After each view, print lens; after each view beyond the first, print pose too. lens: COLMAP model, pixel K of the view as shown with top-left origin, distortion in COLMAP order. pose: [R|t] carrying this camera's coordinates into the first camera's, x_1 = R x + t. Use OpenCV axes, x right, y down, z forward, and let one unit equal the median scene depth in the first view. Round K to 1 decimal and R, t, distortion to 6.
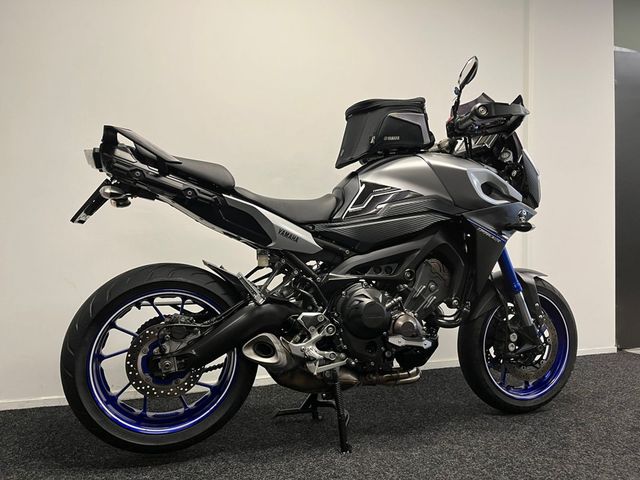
lens RADIAL K [[470.8, 0, 320.0], [0, 470.8, 240.0], [0, 0, 1]] dist [0.038141, -0.002861]
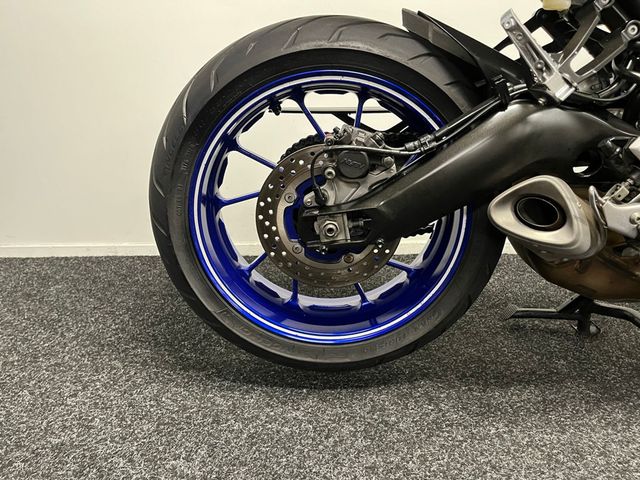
lens RADIAL K [[470.8, 0, 320.0], [0, 470.8, 240.0], [0, 0, 1]] dist [0.038141, -0.002861]
pose [[0.941995, 0.097104, -0.321272, -0.166867], [0.012868, 0.946079, 0.323679, 0.111263], [0.335379, -0.309038, 0.889953, 0.533594]]
